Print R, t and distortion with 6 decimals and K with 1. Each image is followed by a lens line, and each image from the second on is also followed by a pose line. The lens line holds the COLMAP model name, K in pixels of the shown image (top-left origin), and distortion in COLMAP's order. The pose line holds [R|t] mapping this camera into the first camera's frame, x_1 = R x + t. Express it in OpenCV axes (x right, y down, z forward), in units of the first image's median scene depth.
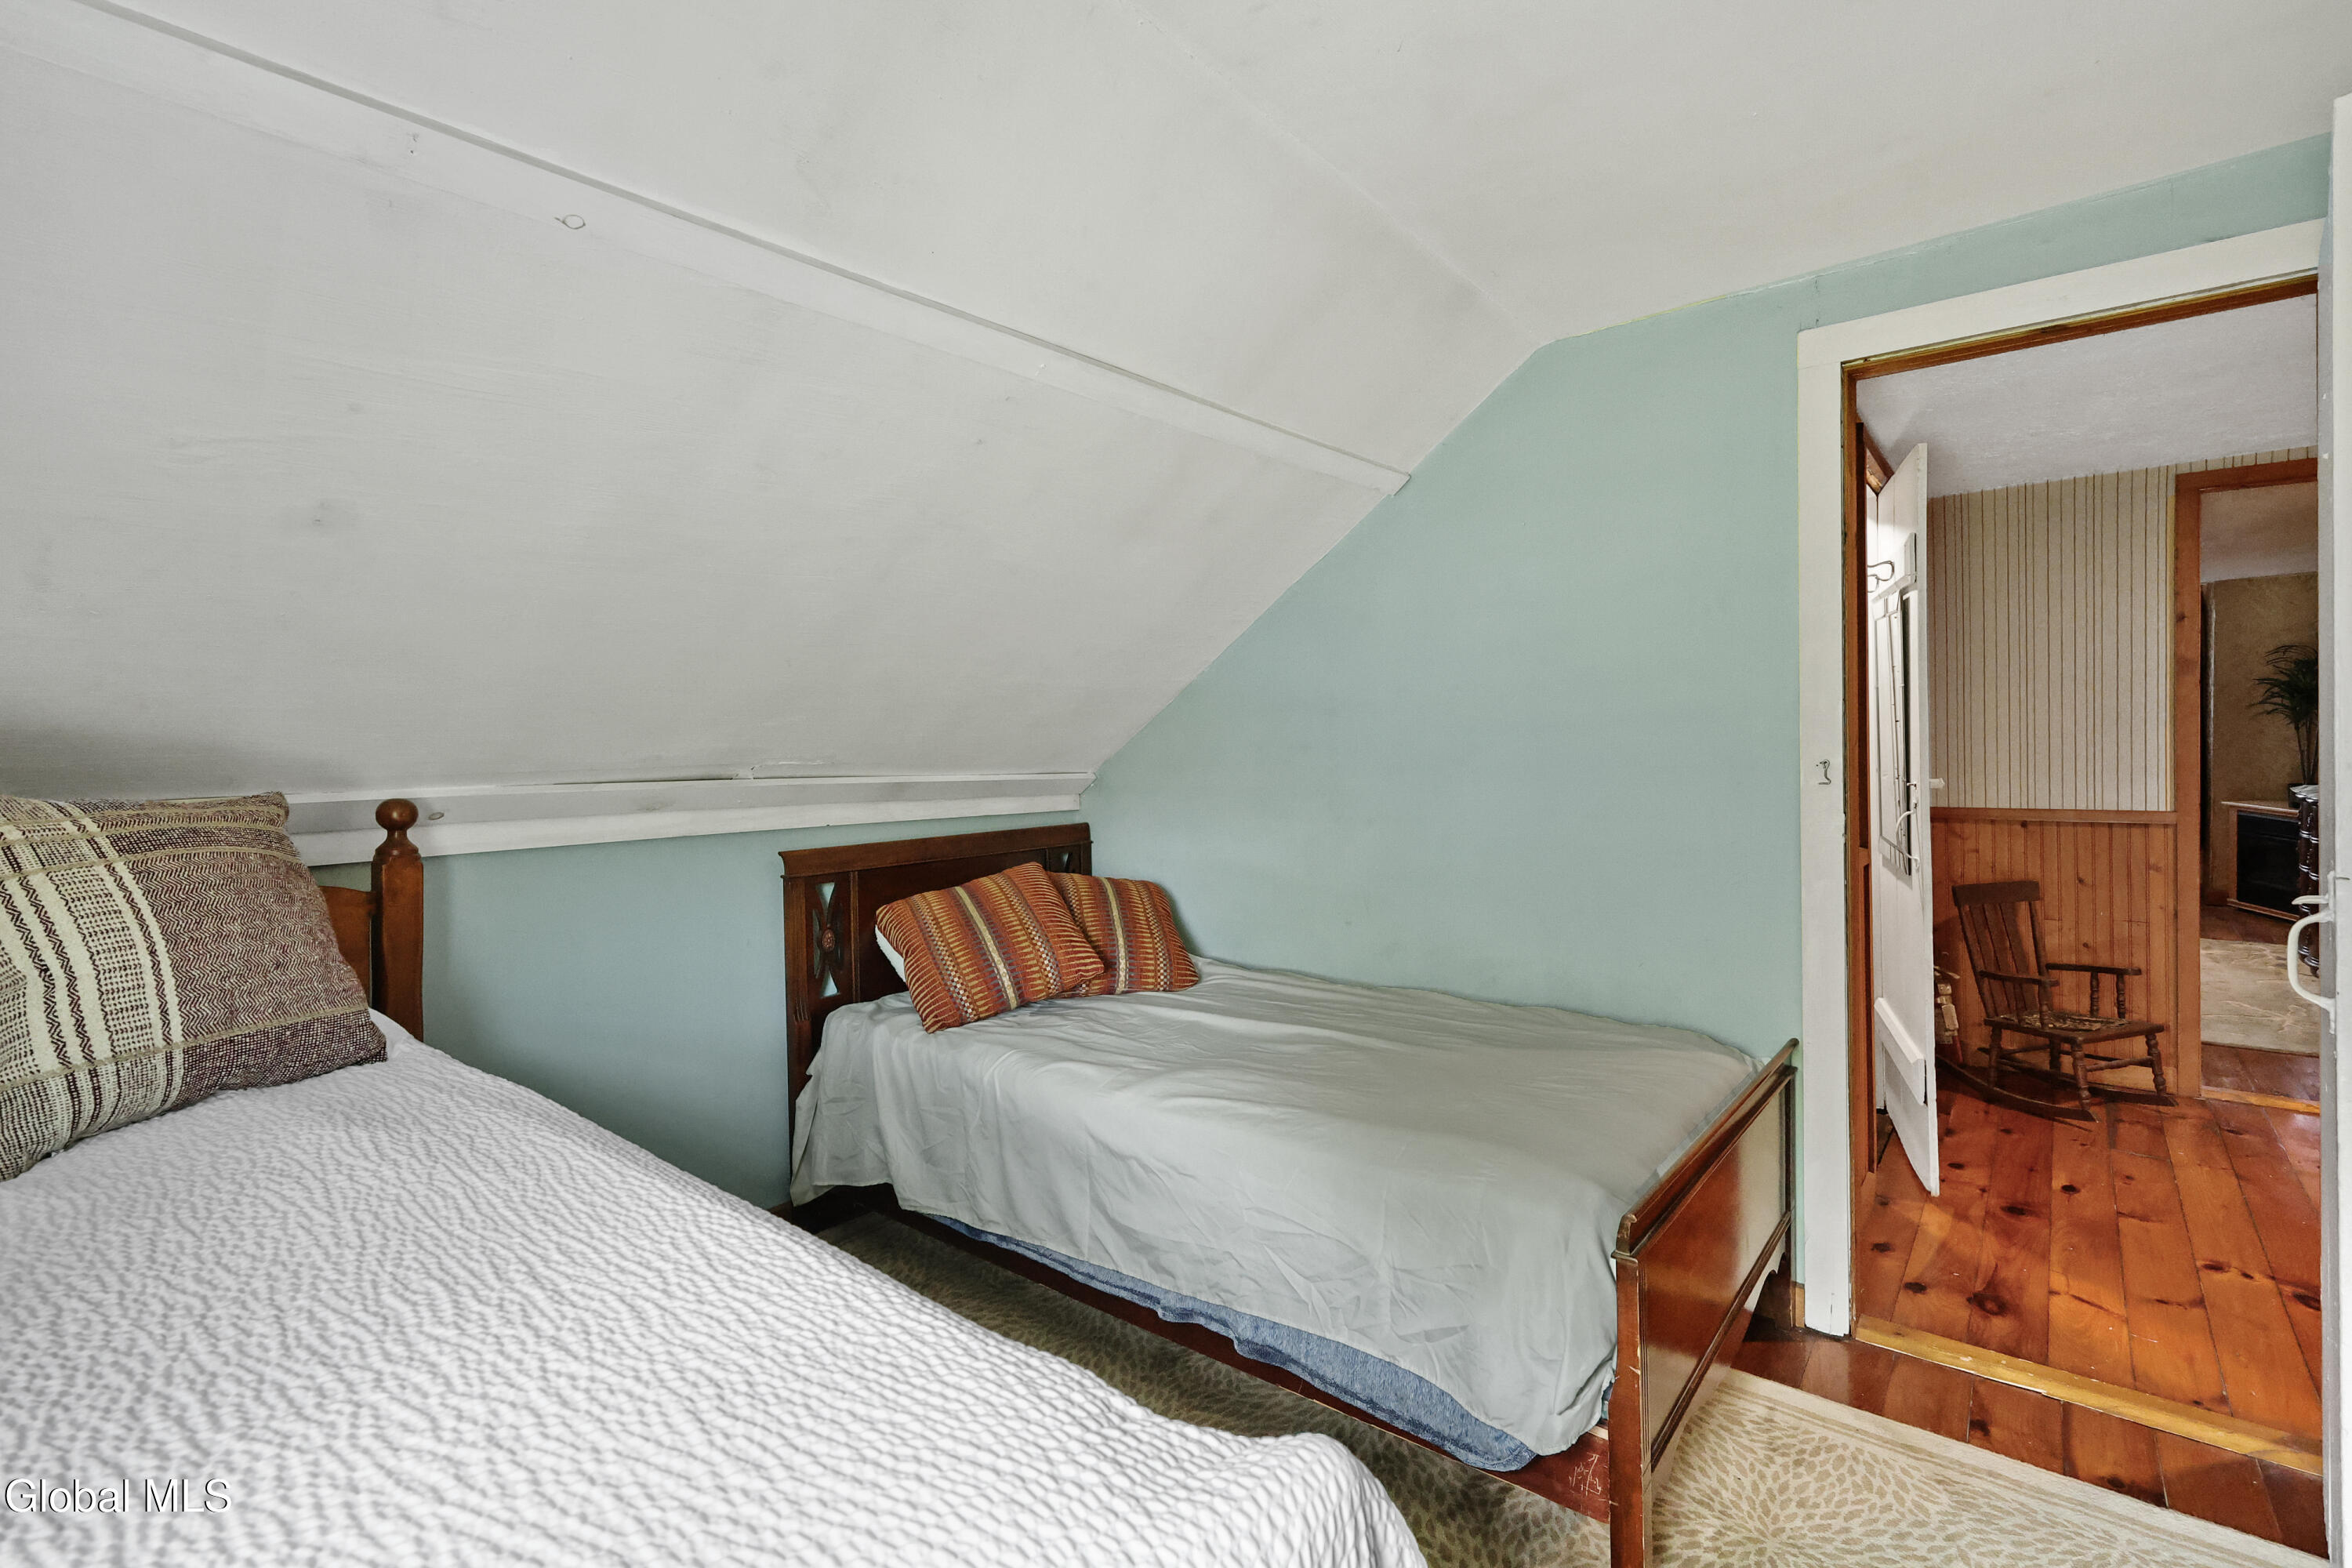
lens RADIAL K [[1061.5, 0, 1176.0], [0, 1061.5, 784.0], [0, 0, 1]] dist [-0.001797, 0.000048]
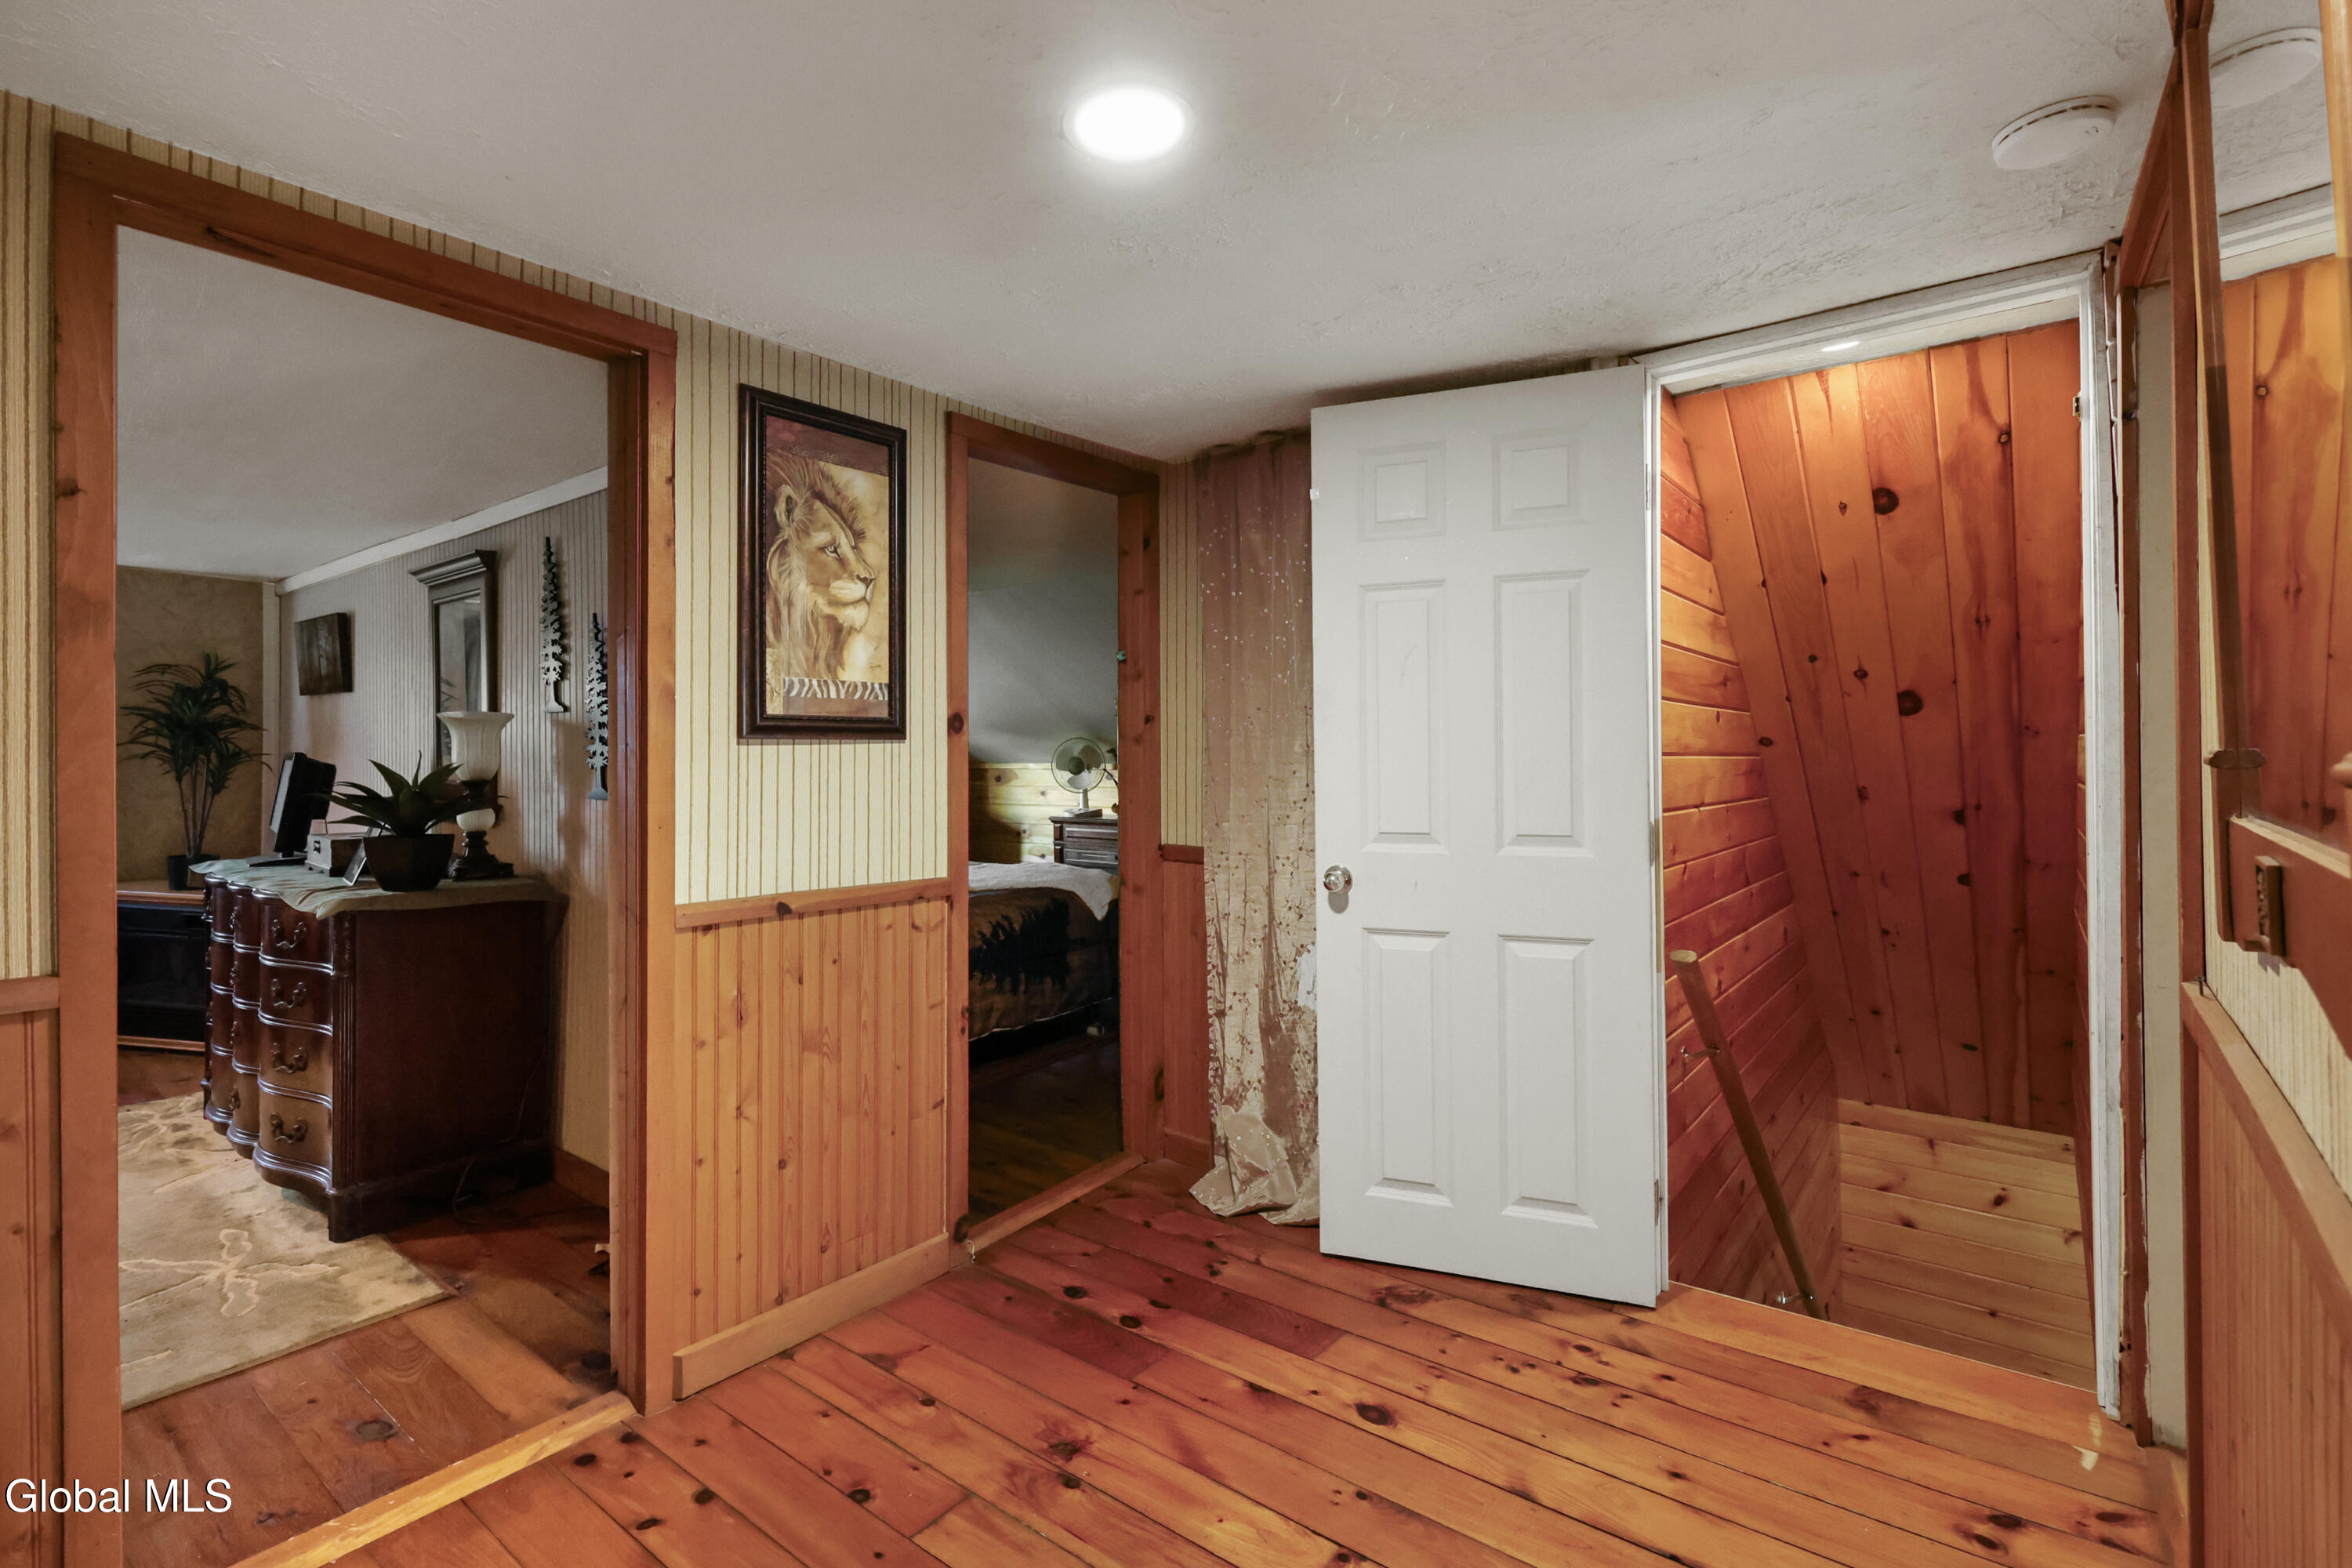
lens RADIAL K [[1092.6, 0, 1180.8], [0, 1092.6, 763.2], [0, 0, 1]] dist [-0.000328, 0.000072]
pose [[-0.020027, 0.028574, 0.999391, 0.295492], [0.041859, 0.998739, -0.027716, -0.013848], [-0.998923, 0.041279, -0.021198, 0.329449]]
